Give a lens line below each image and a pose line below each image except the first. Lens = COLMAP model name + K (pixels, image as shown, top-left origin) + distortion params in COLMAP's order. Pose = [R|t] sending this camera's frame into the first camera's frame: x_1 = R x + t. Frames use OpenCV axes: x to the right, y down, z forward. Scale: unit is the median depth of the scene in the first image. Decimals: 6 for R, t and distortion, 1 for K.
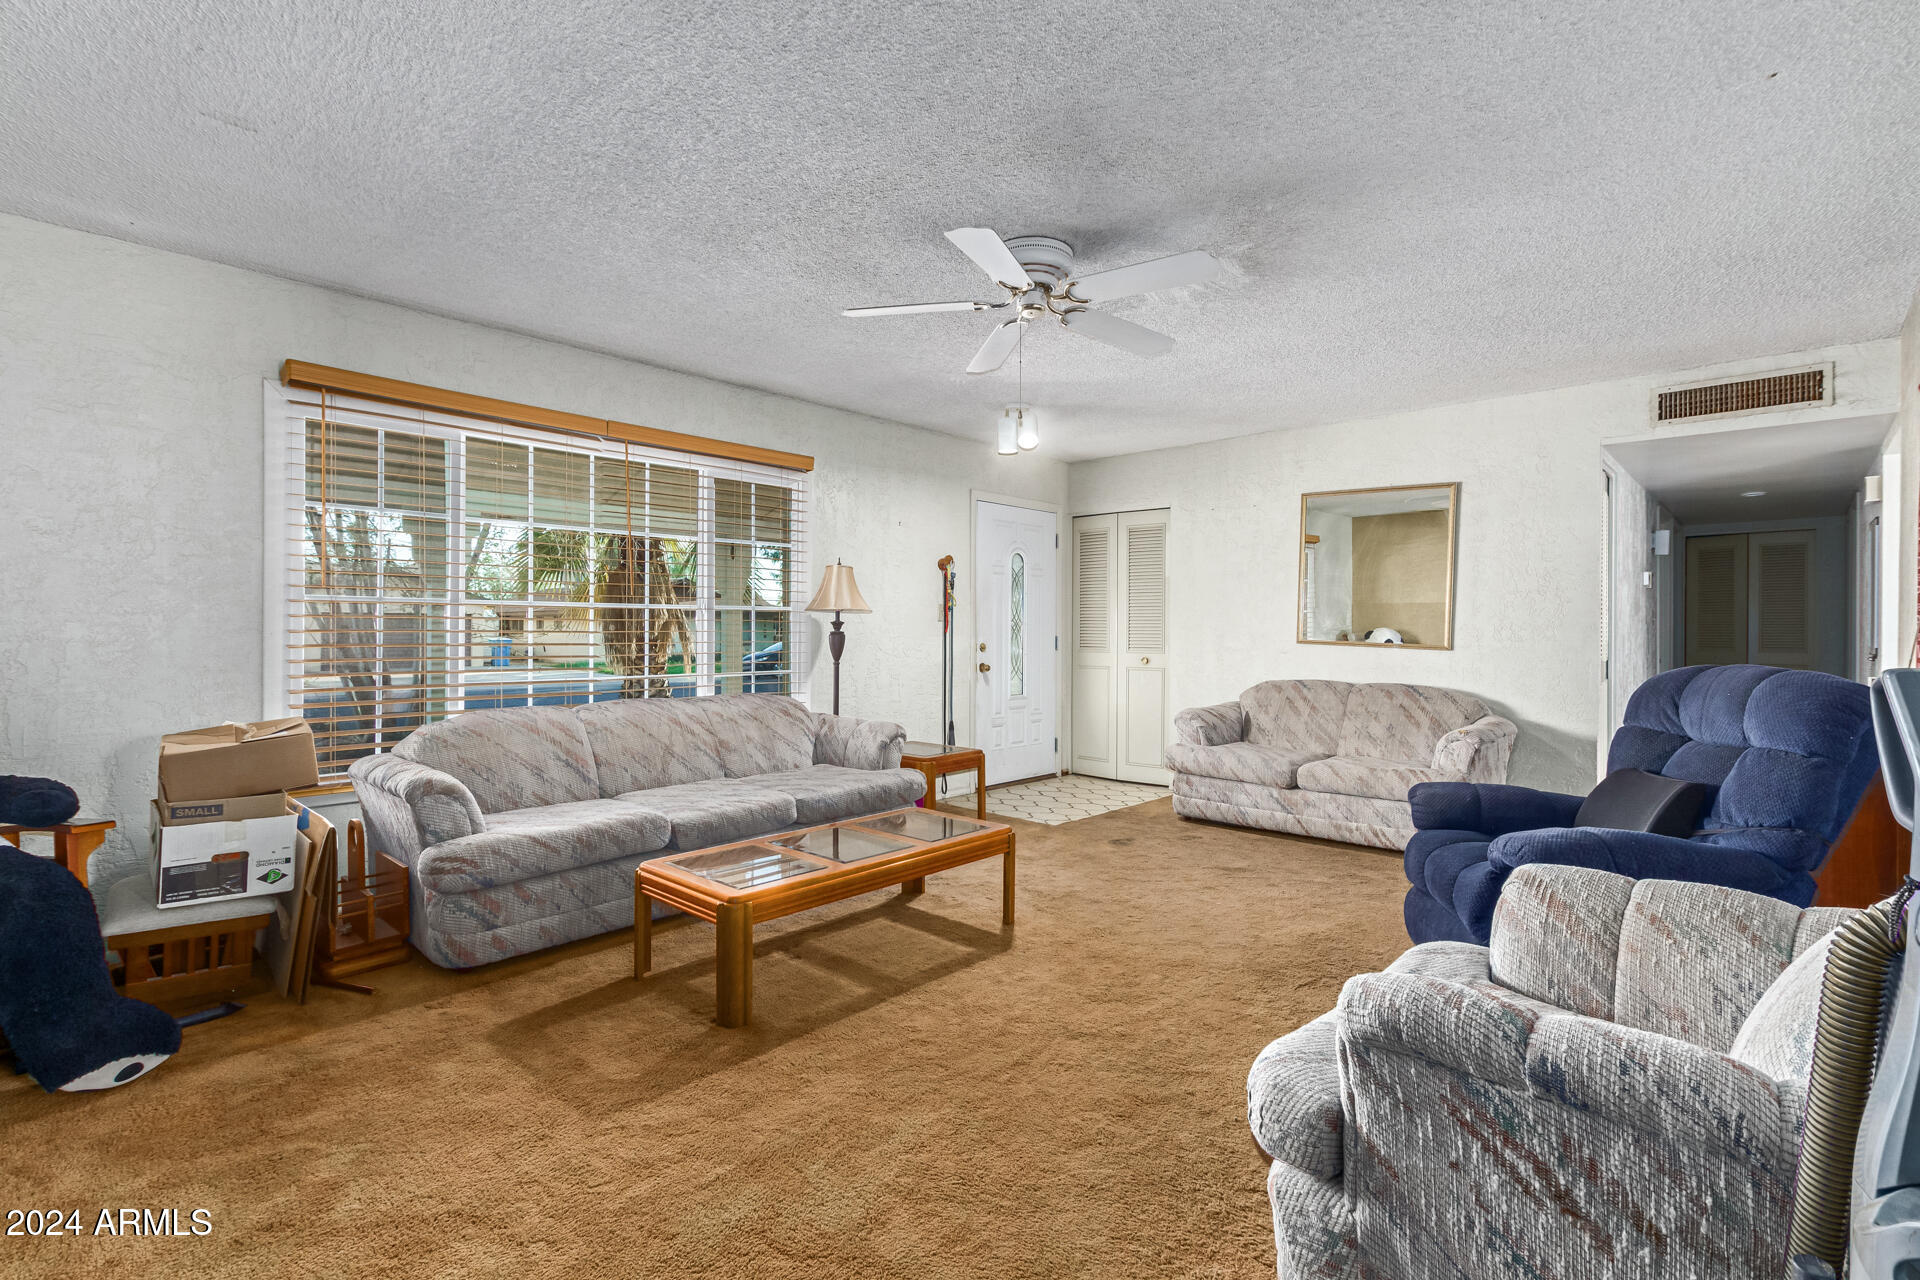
lens RADIAL K [[881.3, 0, 967.6], [0, 881.3, 631.0], [0, 0, 1]] dist [-0.000083, -0.000362]
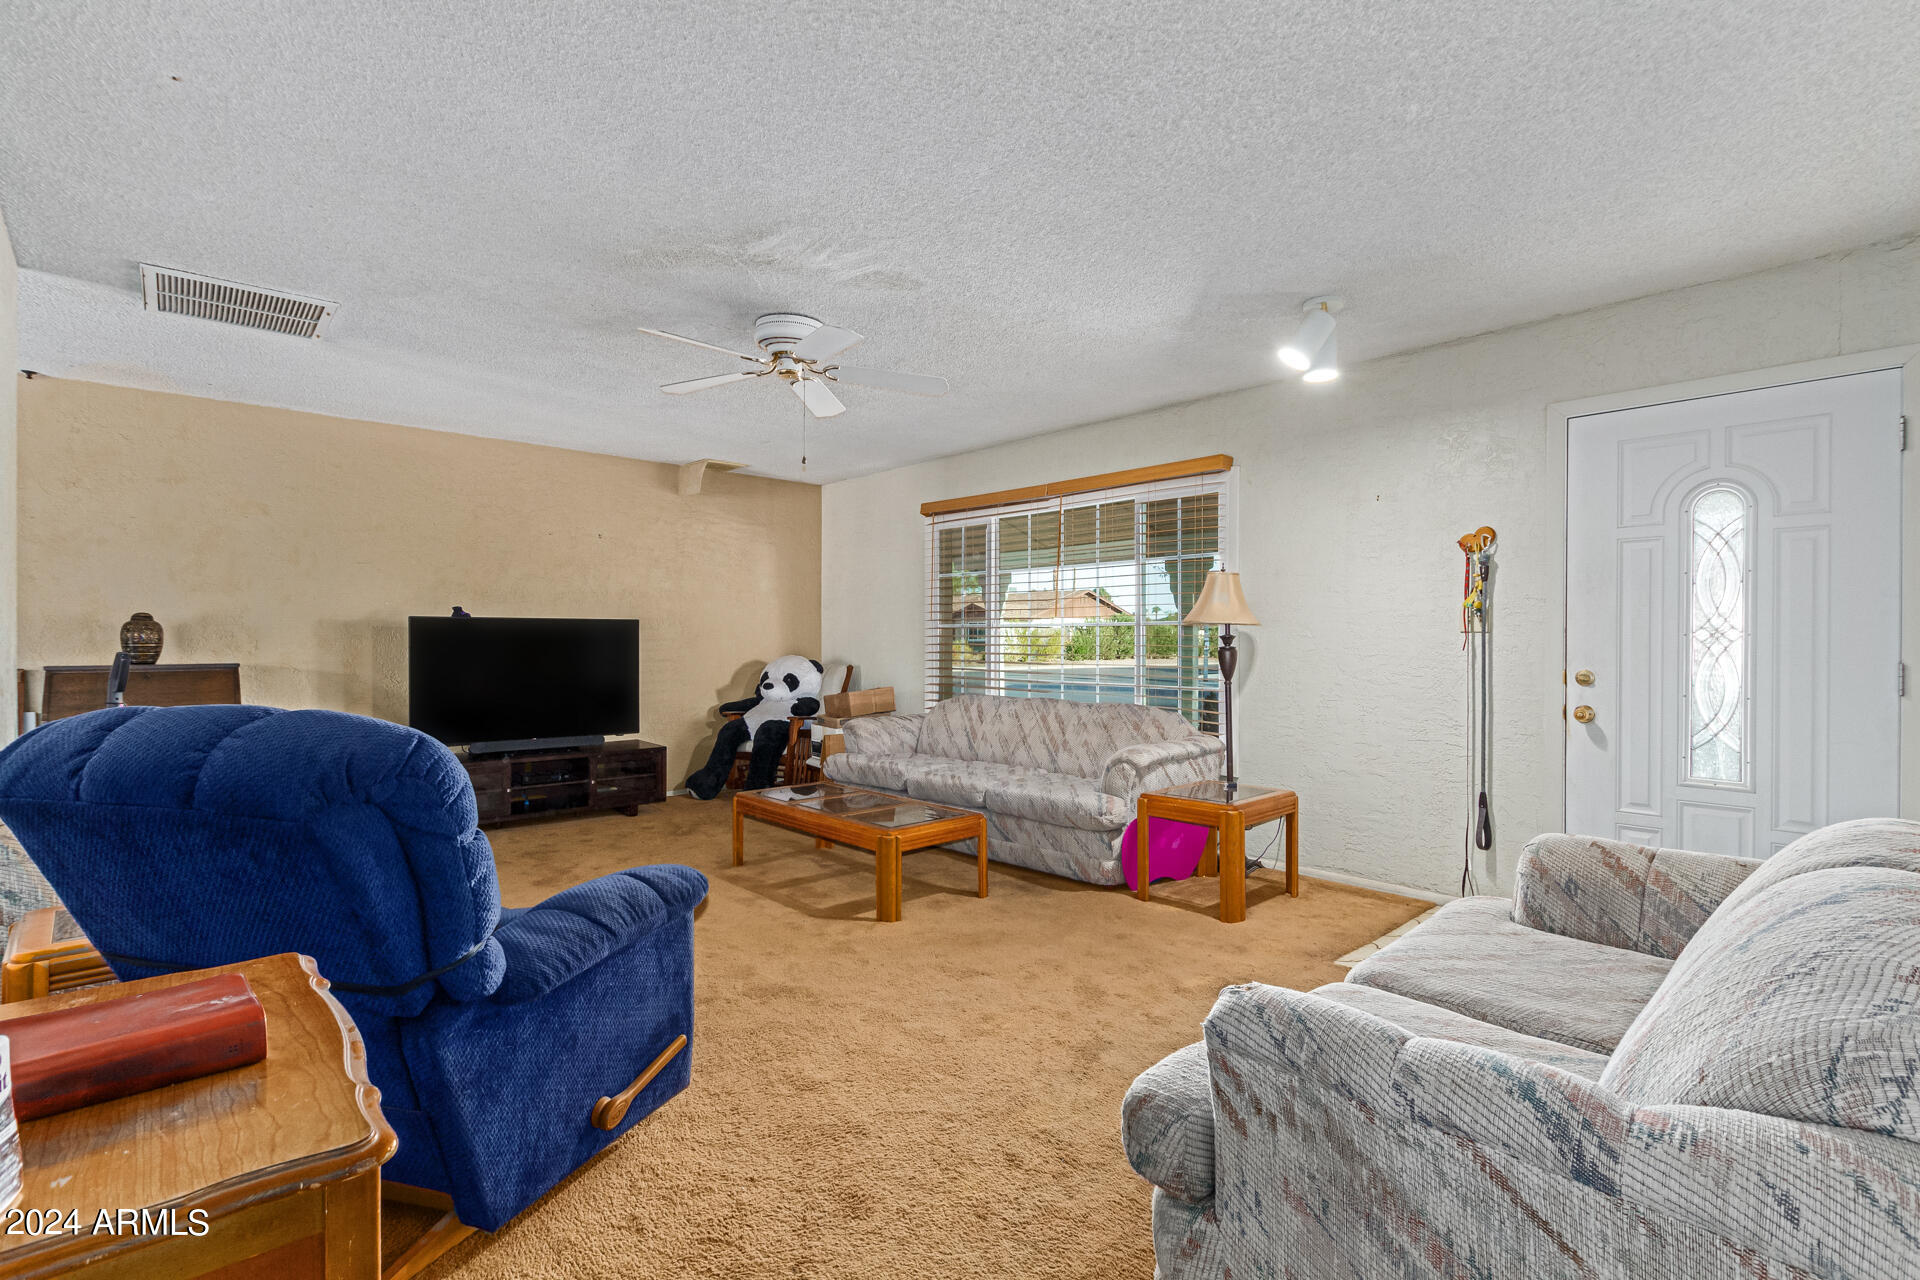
lens RADIAL K [[882.8, 0, 960.0], [0, 882.8, 640.0], [0, 0, 1]] dist [0.000565, -0.000072]
pose [[-0.078778, -0.000879, -0.996892, 0.903469], [-0.004357, 0.999990, -0.000538, -0.006062], [0.996883, 0.004301, -0.078781, 0.967632]]
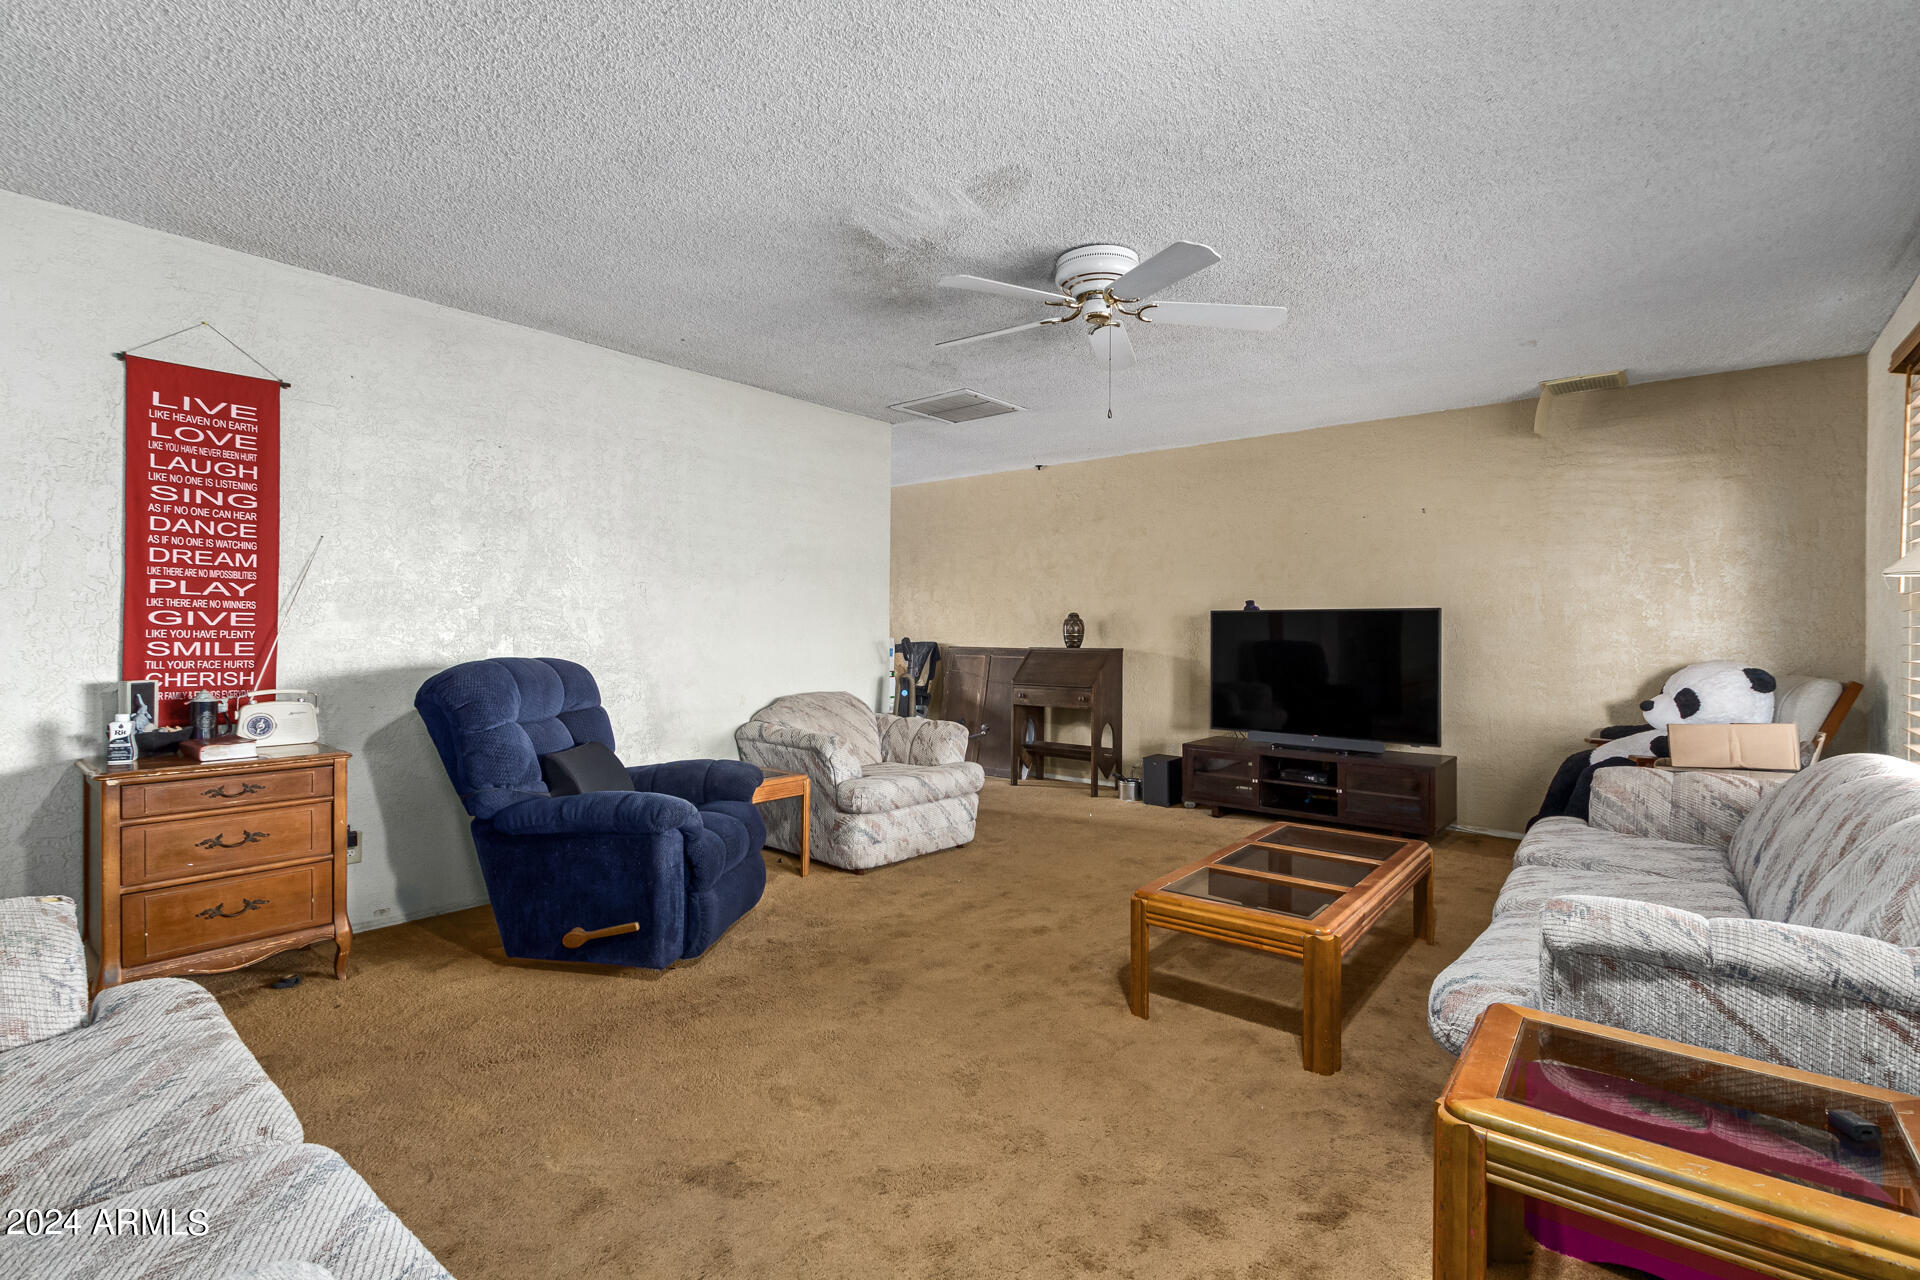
lens RADIAL K [[881.3, 0, 967.6], [0, 881.3, 631.0], [0, 0, 1]] dist [-0.000083, -0.000362]
pose [[-0.997876, -0.005447, -0.064917, 0.199856], [-0.005725, 0.999975, 0.004087, -0.007904], [0.064893, 0.004450, -0.997882, 1.464324]]
